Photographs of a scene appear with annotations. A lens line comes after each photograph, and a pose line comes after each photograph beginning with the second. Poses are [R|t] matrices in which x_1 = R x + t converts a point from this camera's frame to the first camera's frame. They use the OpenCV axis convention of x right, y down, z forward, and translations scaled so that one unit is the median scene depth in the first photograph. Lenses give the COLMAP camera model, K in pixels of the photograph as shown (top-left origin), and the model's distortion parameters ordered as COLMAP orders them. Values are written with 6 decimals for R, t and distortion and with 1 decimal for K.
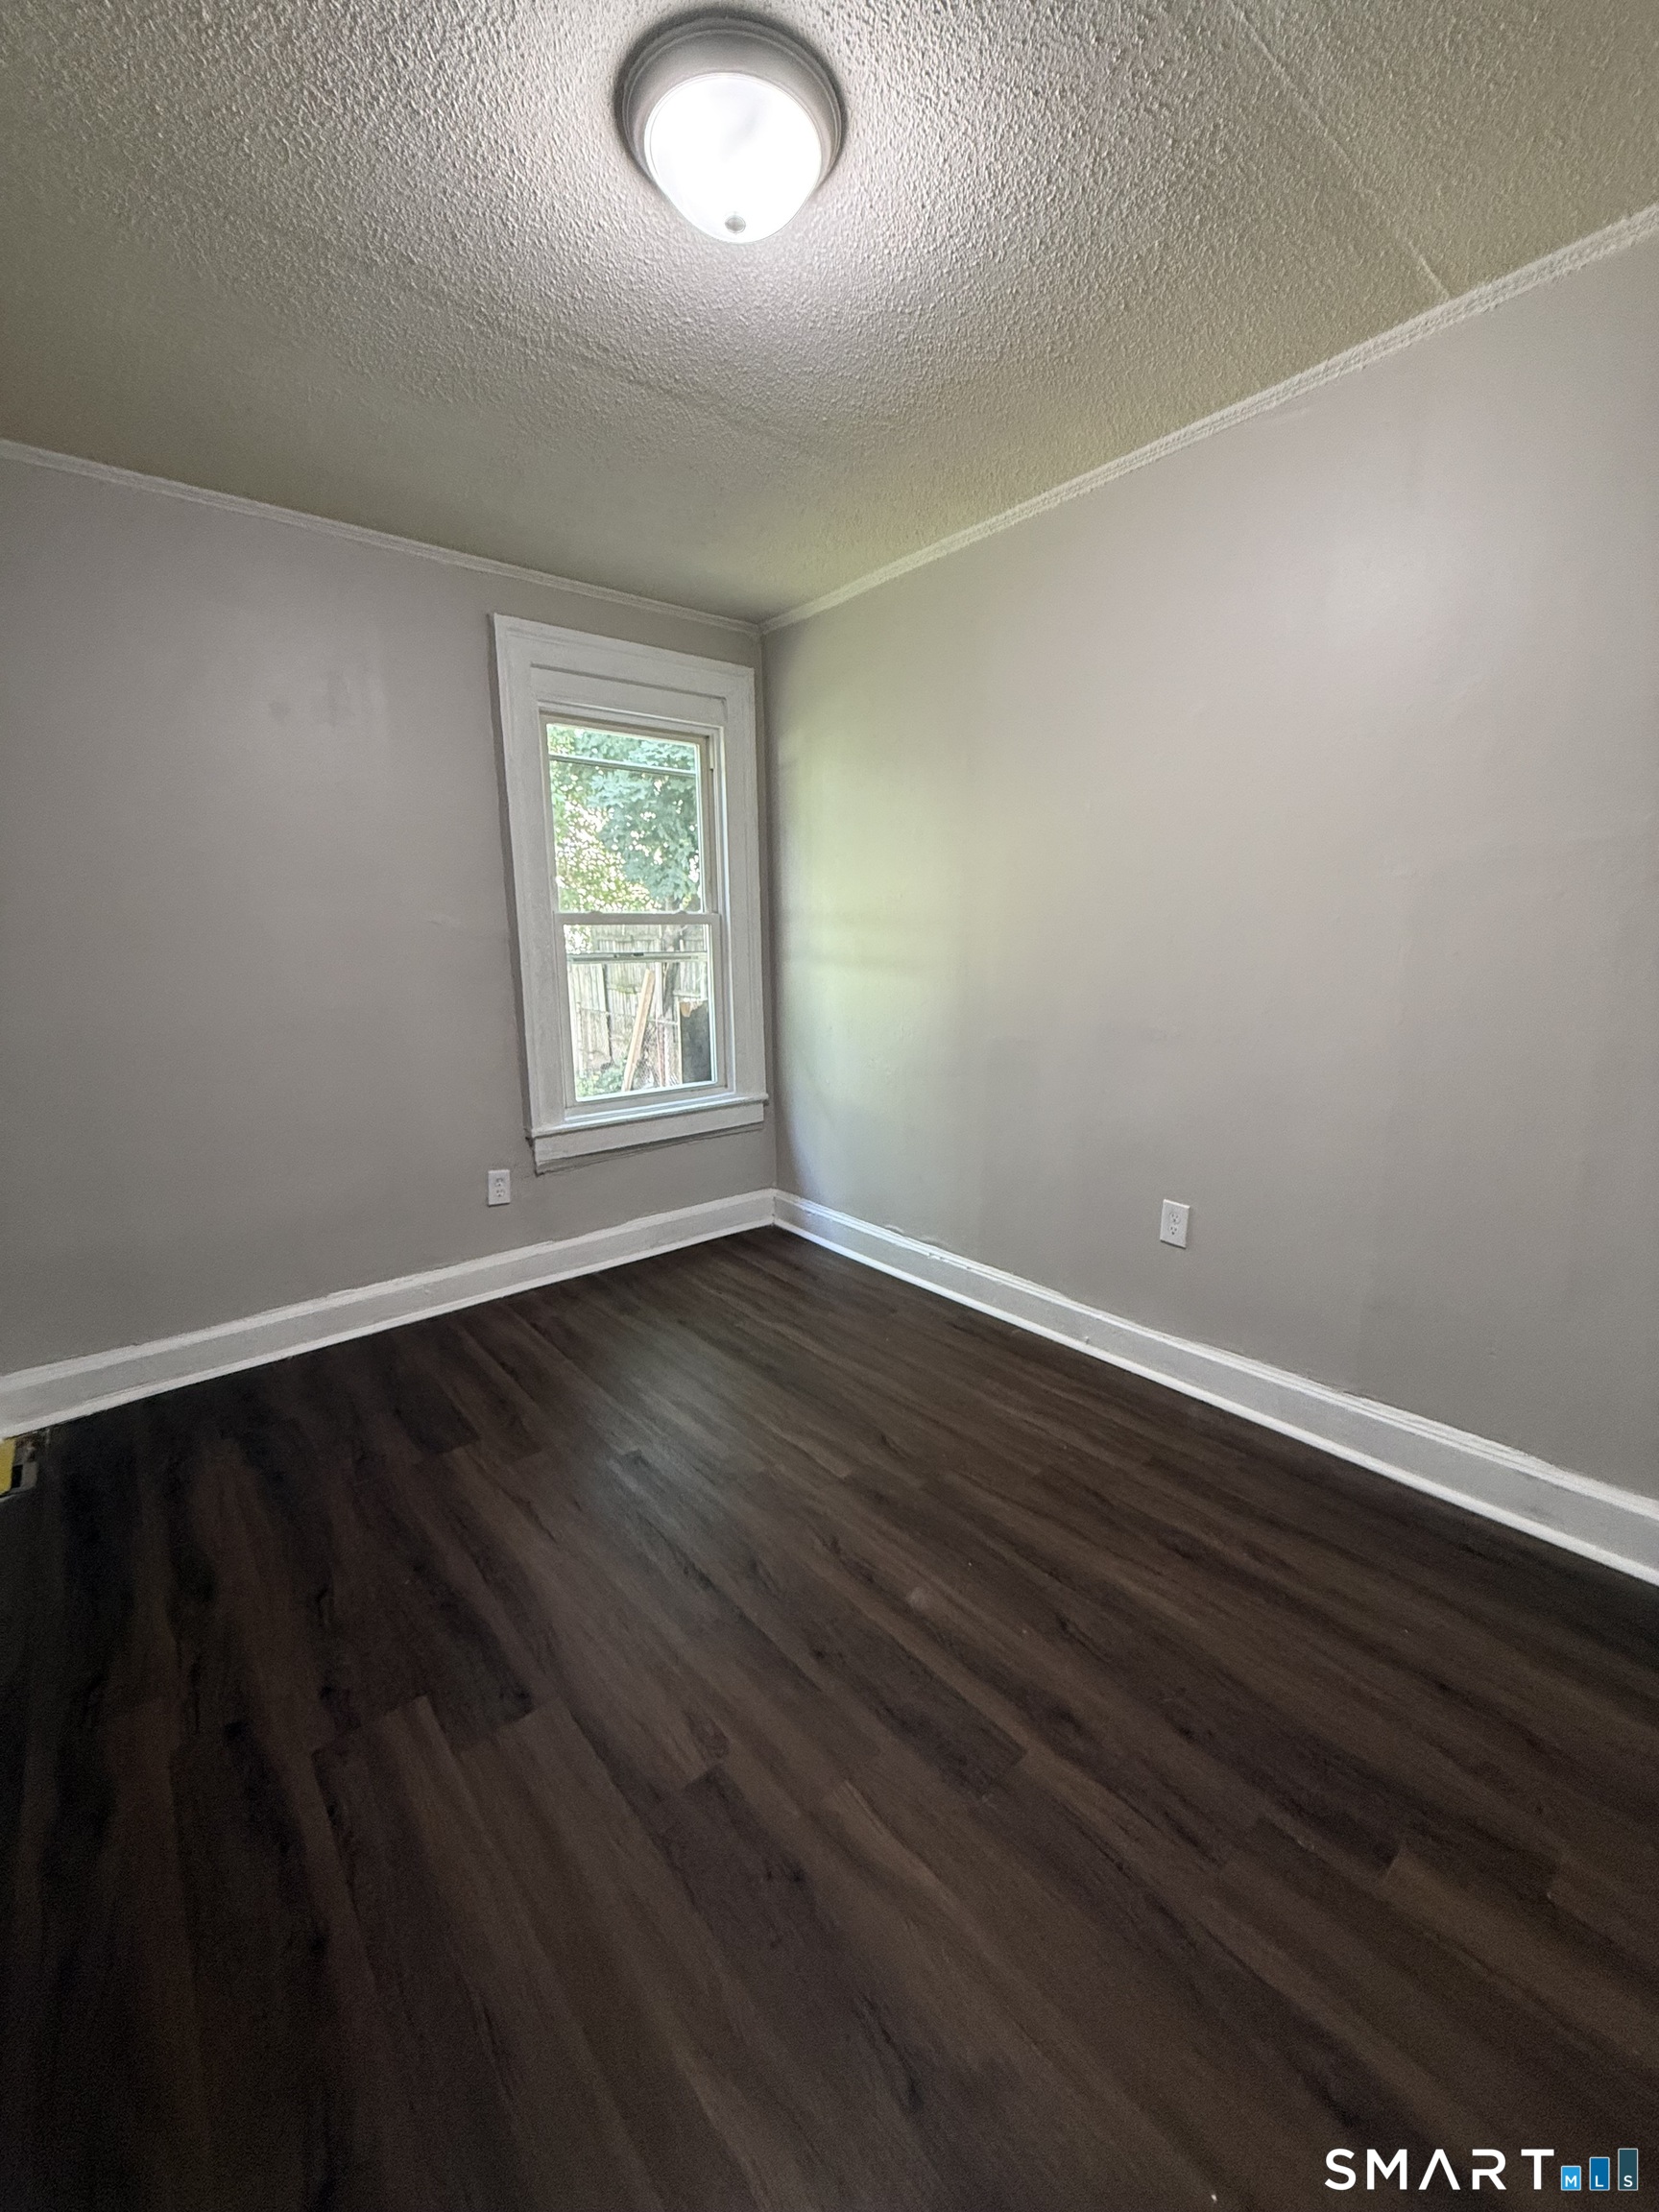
lens RADIAL K [[883.3, 0, 837.9], [0, 883.3, 1101.8], [0, 0, 1]] dist [0.001253, -0.000311]
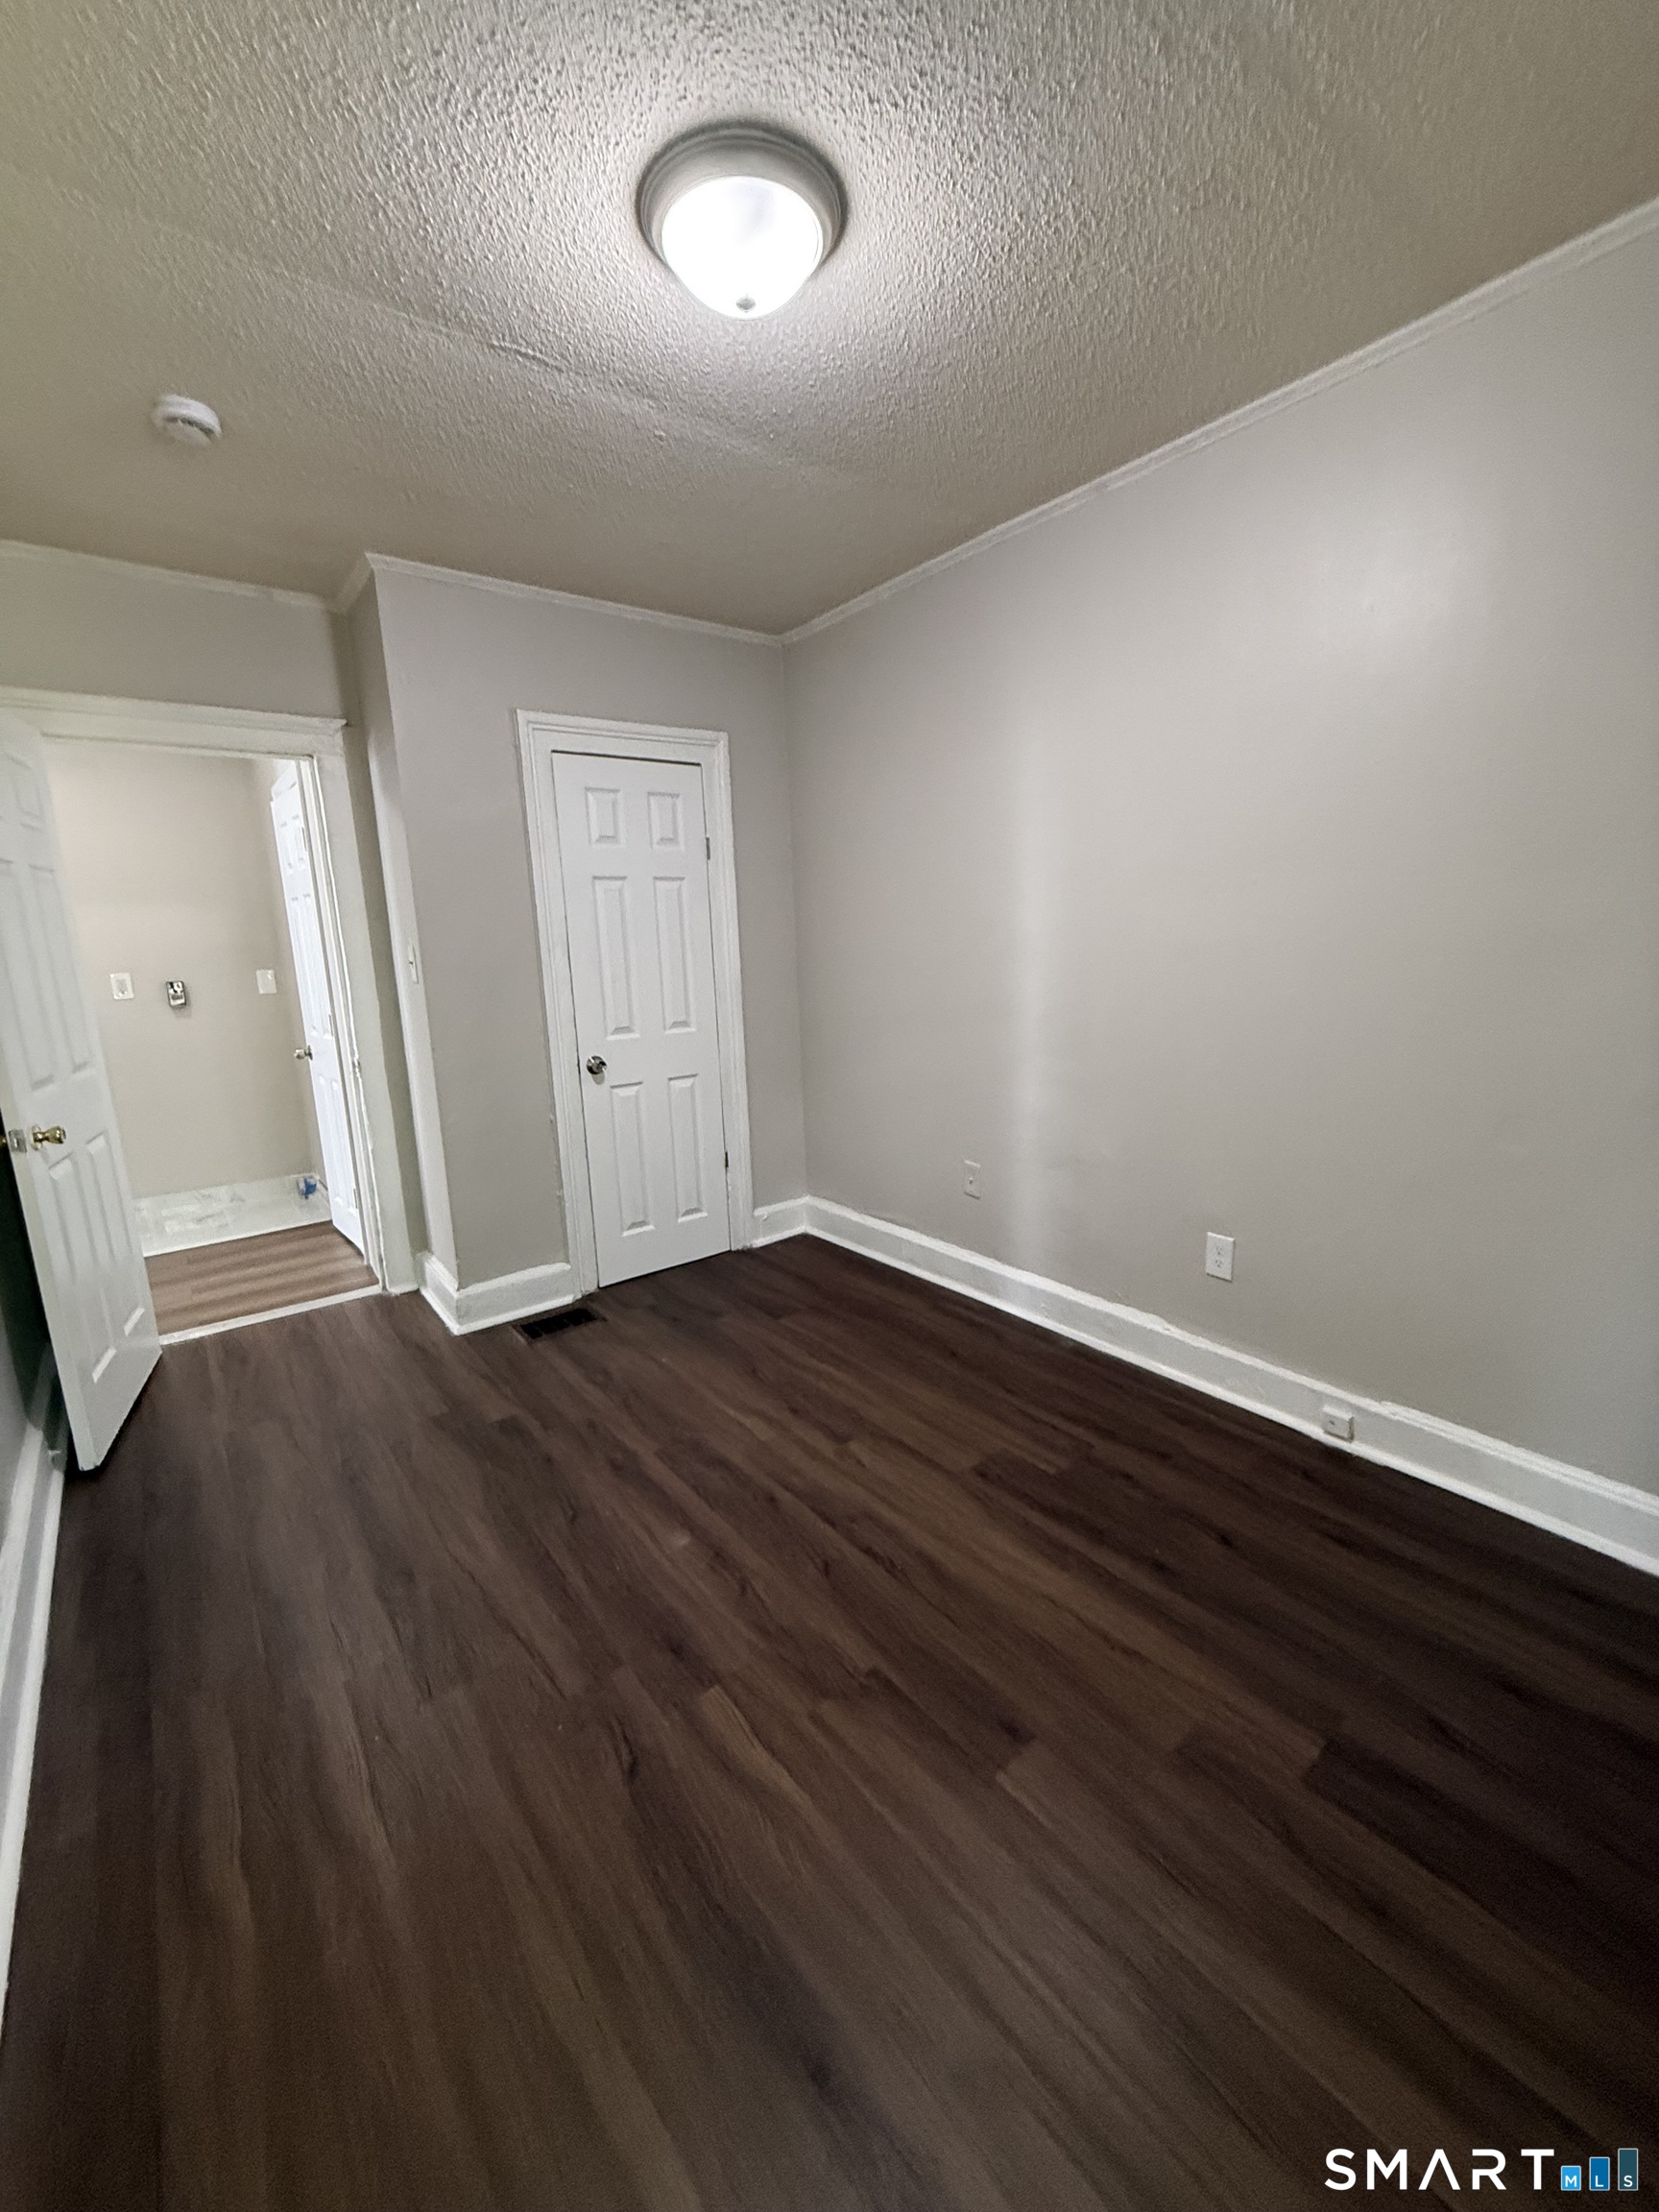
lens RADIAL K [[883.3, 0, 838.2], [0, 883.3, 1101.2], [0, 0, 1]] dist [0.001253, -0.000311]
pose [[-0.998070, 0.045519, 0.042239, -0.194140], [0.057871, 0.928459, 0.366899, -0.381532], [-0.022516, 0.368635, -0.929301, 1.918653]]
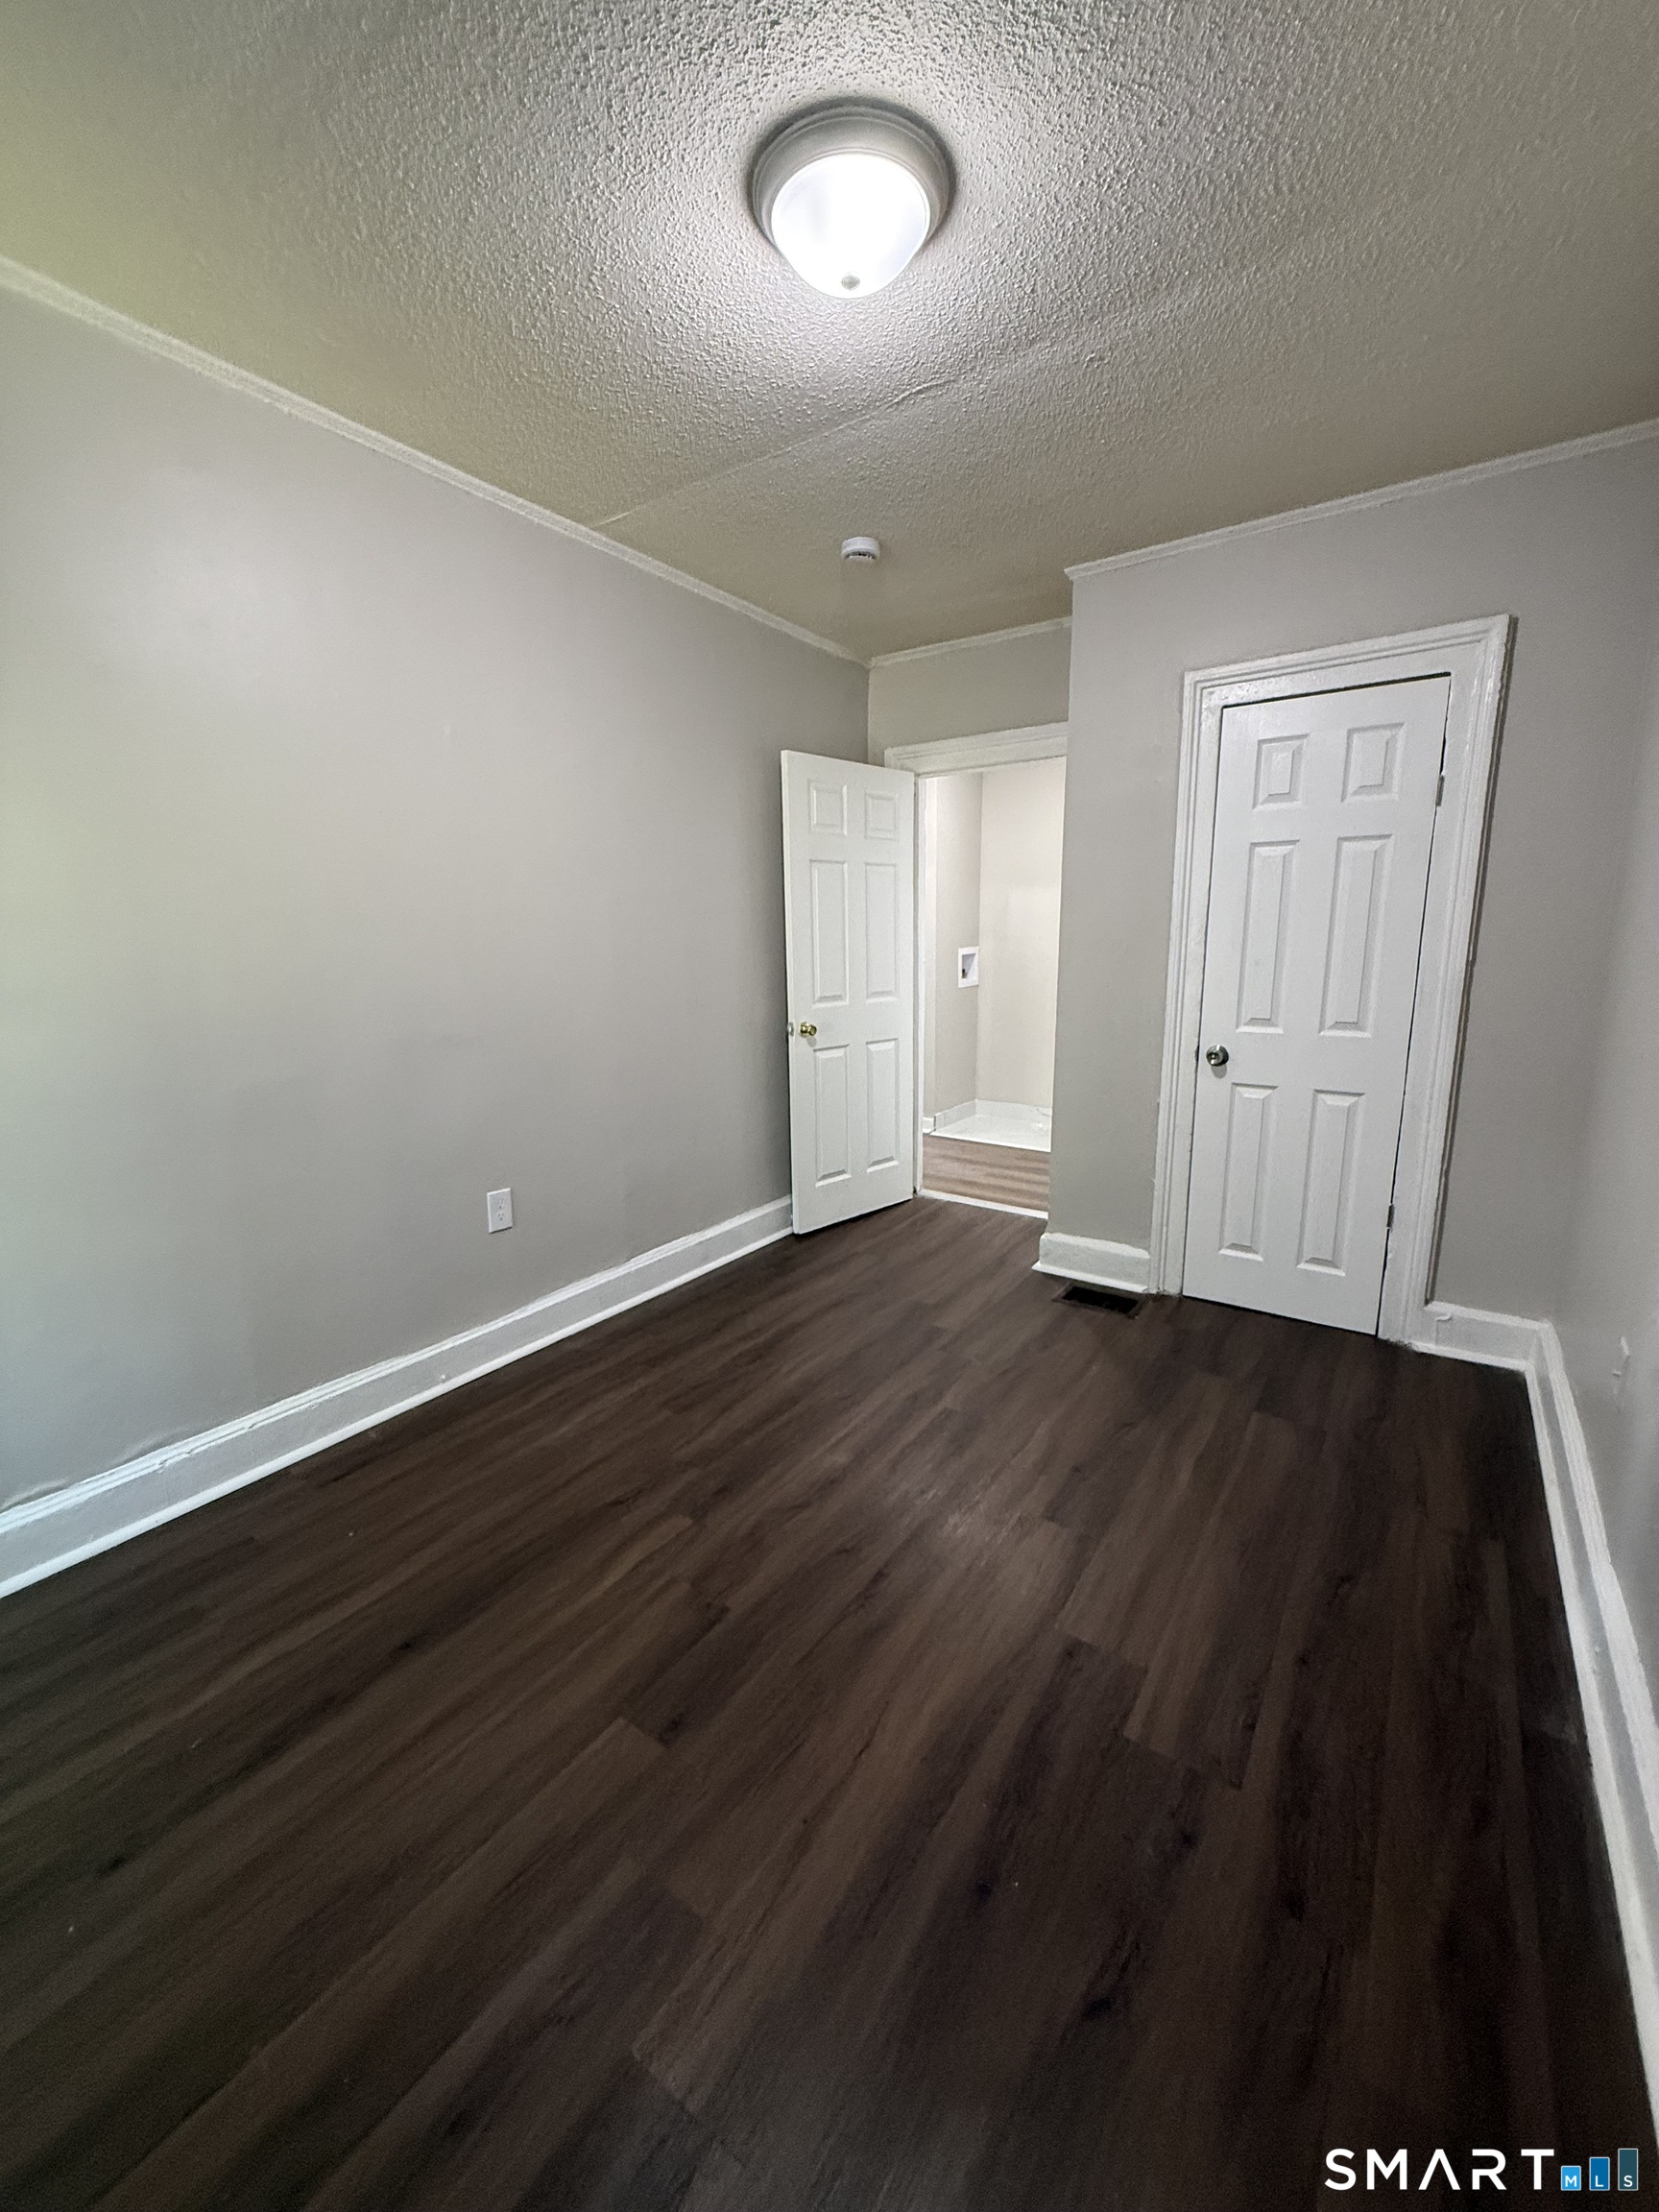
lens RADIAL K [[883.3, 0, 819.3], [0, 883.3, 1102.8], [0, 0, 1]] dist [0.001253, -0.000311]
pose [[-0.254954, -0.161240, 0.953415, -1.069169], [0.194435, 0.957311, 0.213893, -0.209736], [-0.947203, 0.239910, -0.212720, 1.228620]]
